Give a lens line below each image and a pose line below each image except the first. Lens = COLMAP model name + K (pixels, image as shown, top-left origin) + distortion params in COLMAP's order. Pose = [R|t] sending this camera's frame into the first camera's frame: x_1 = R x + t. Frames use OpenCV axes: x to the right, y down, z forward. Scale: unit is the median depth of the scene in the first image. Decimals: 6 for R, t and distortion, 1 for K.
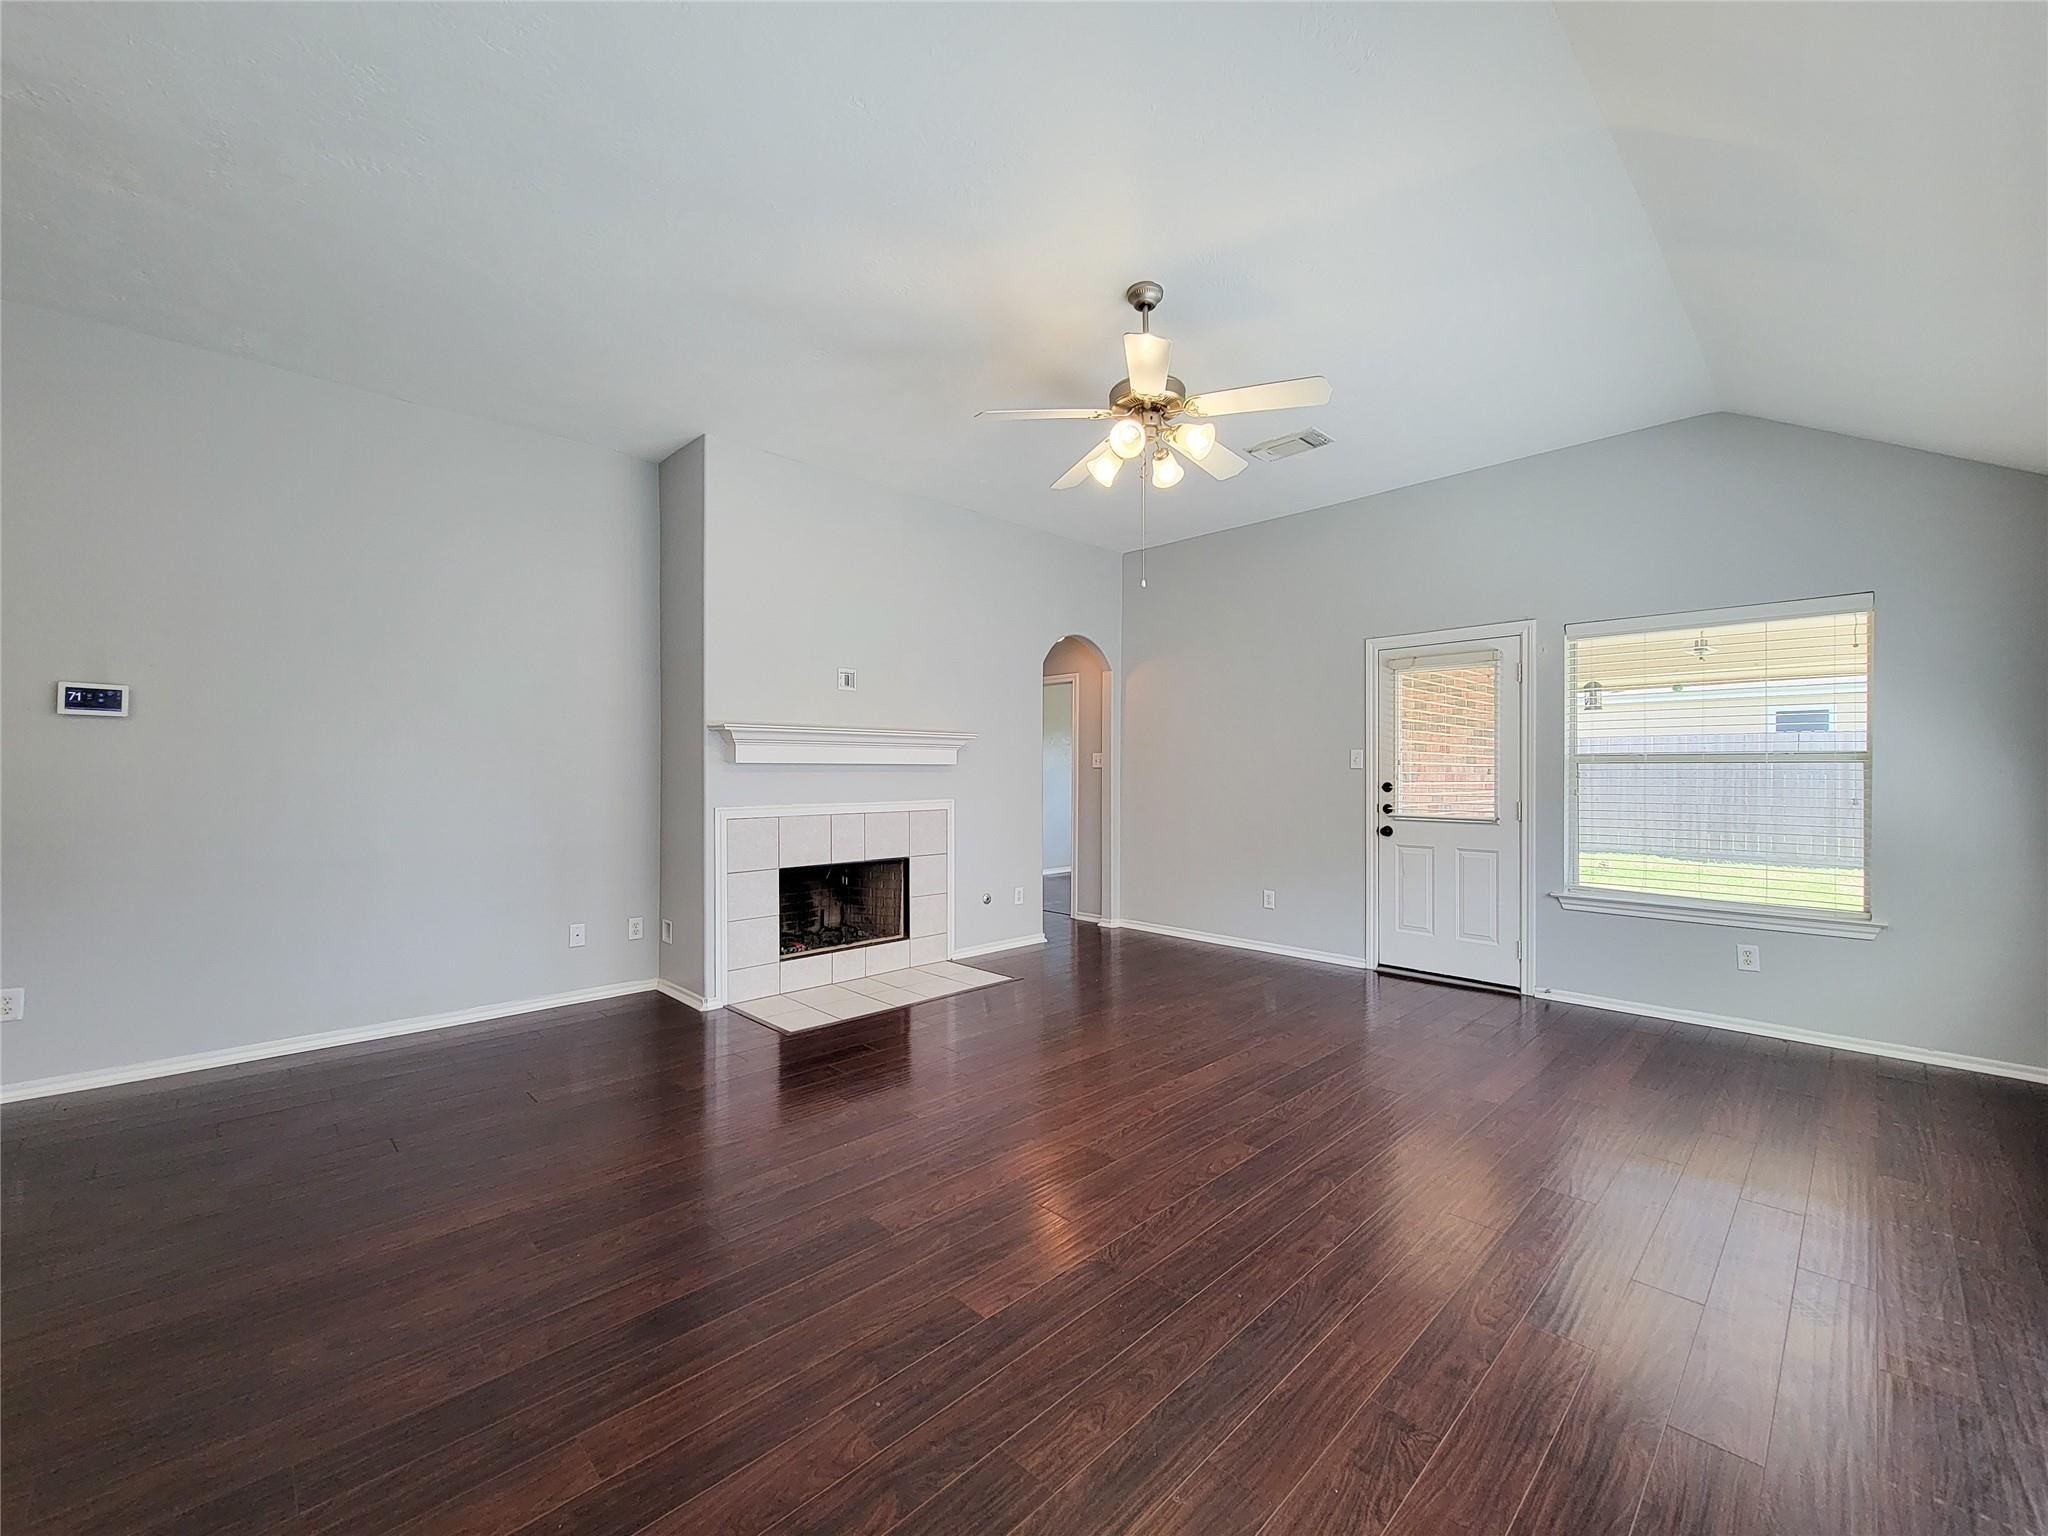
lens RADIAL K [[832.6, 0, 1024.0], [0, 832.6, 768.0], [0, 0, 1]] dist [0.000947, 0.000139]
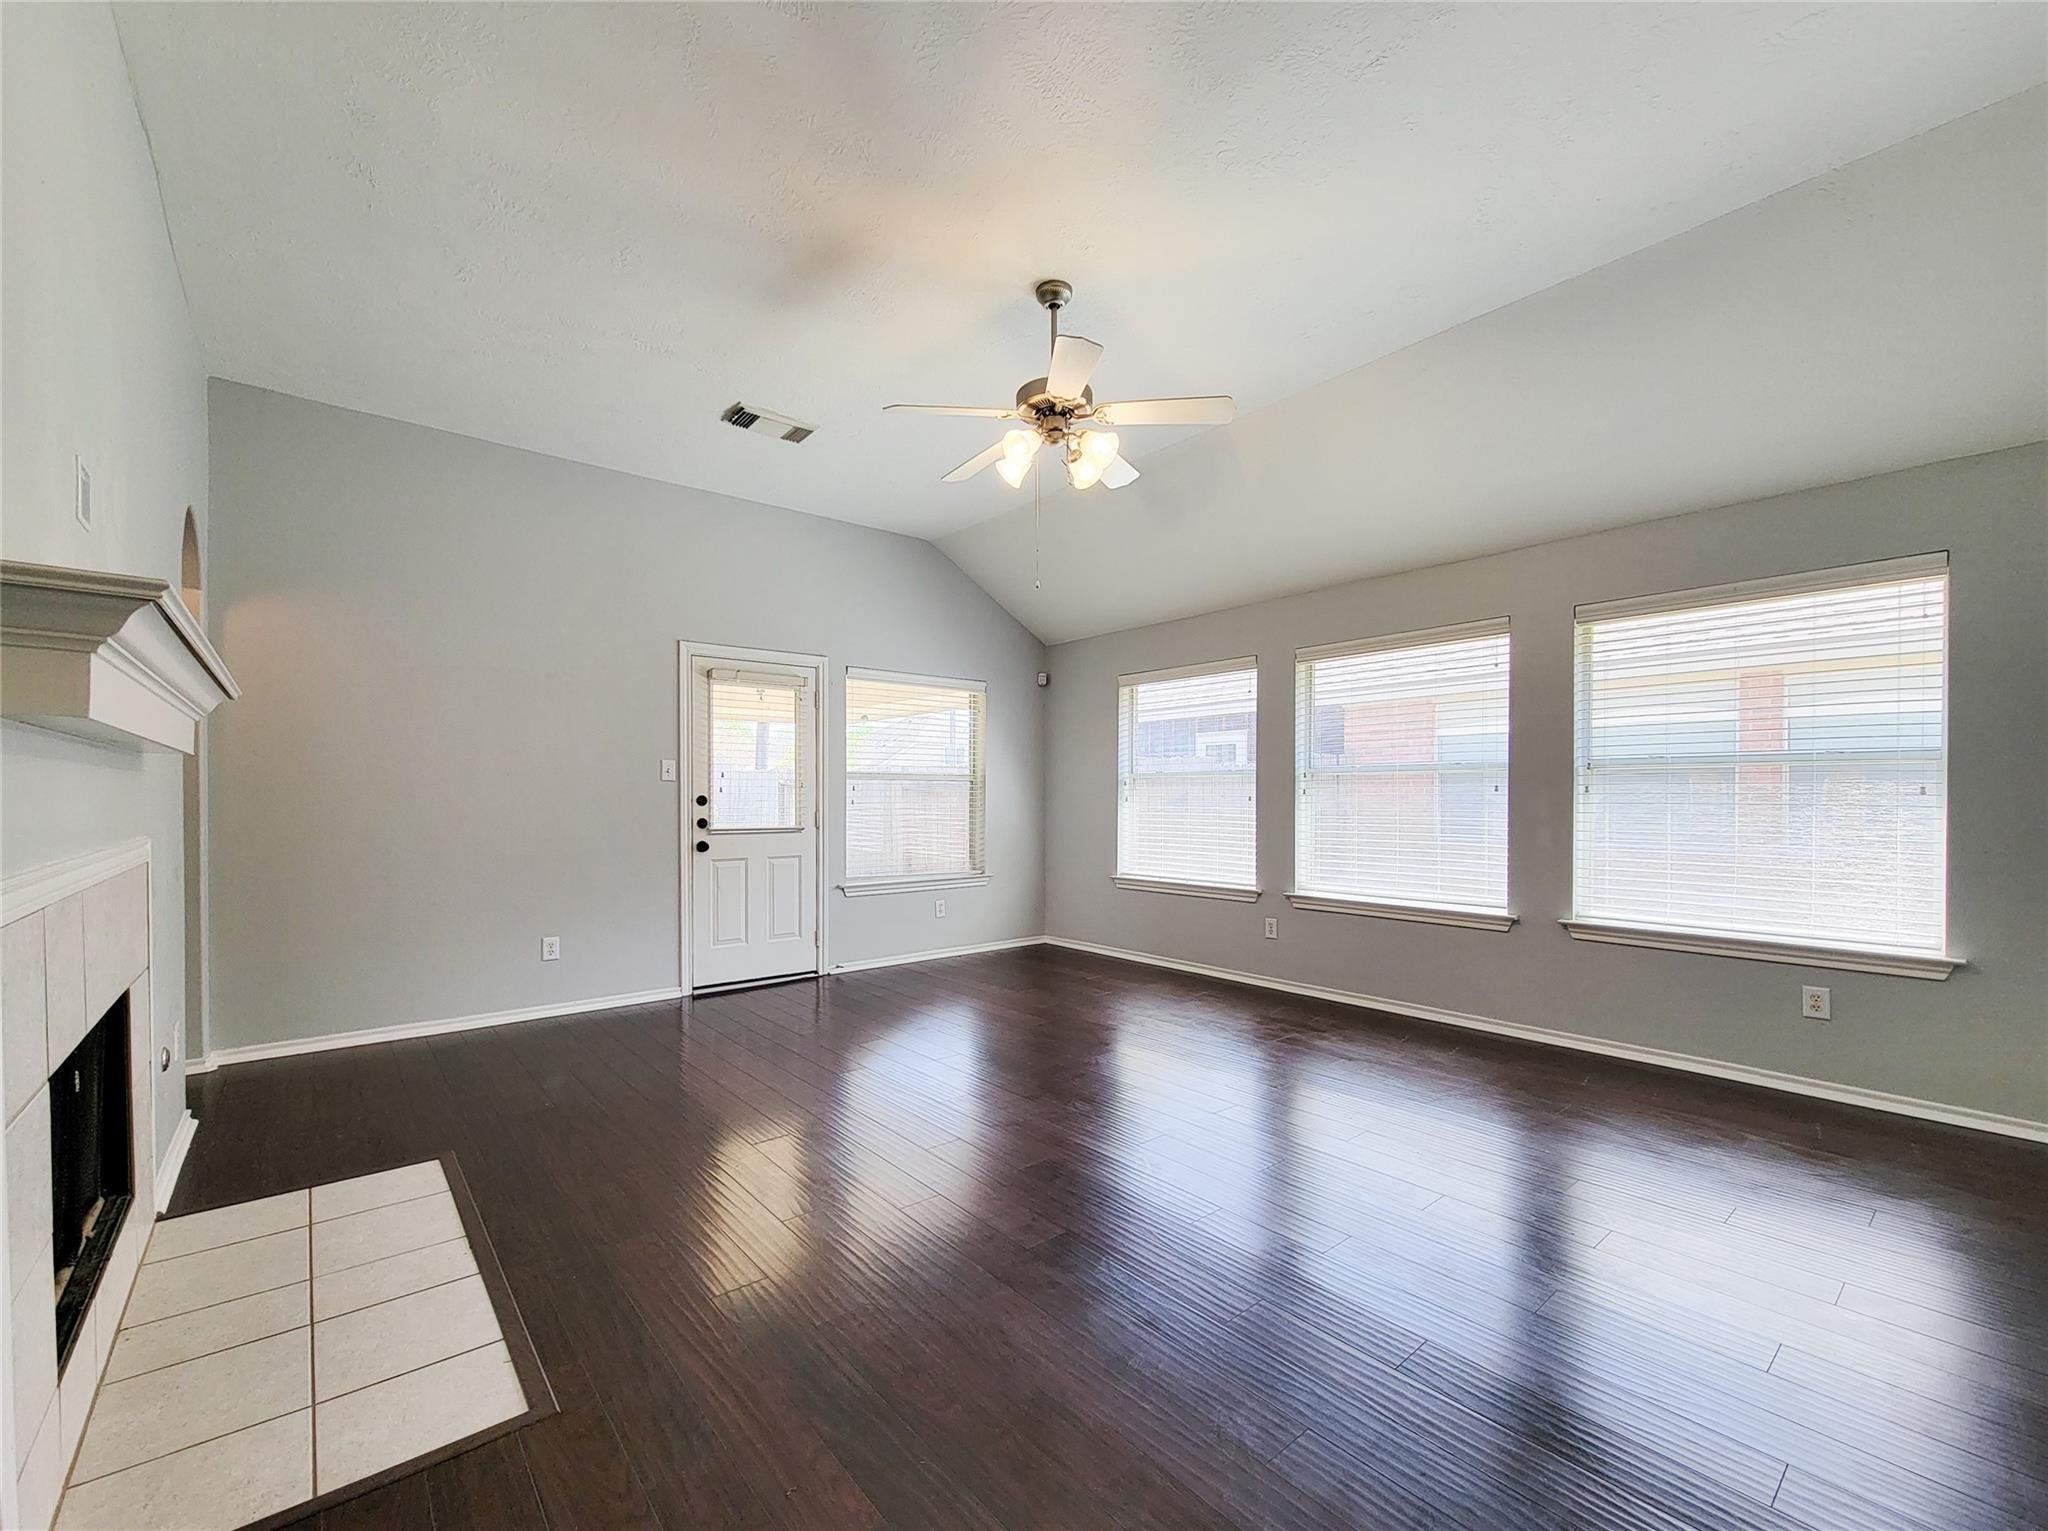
lens RADIAL K [[843.4, 0, 1016.9], [0, 843.4, 812.5], [0, 0, 1]] dist [-0.000017, 0.000029]
pose [[0.075991, -0.014955, 0.996996, -0.506296], [0.001862, 0.999888, 0.014856, 0.023312], [-0.997107, 0.000728, 0.076010, 0.574101]]
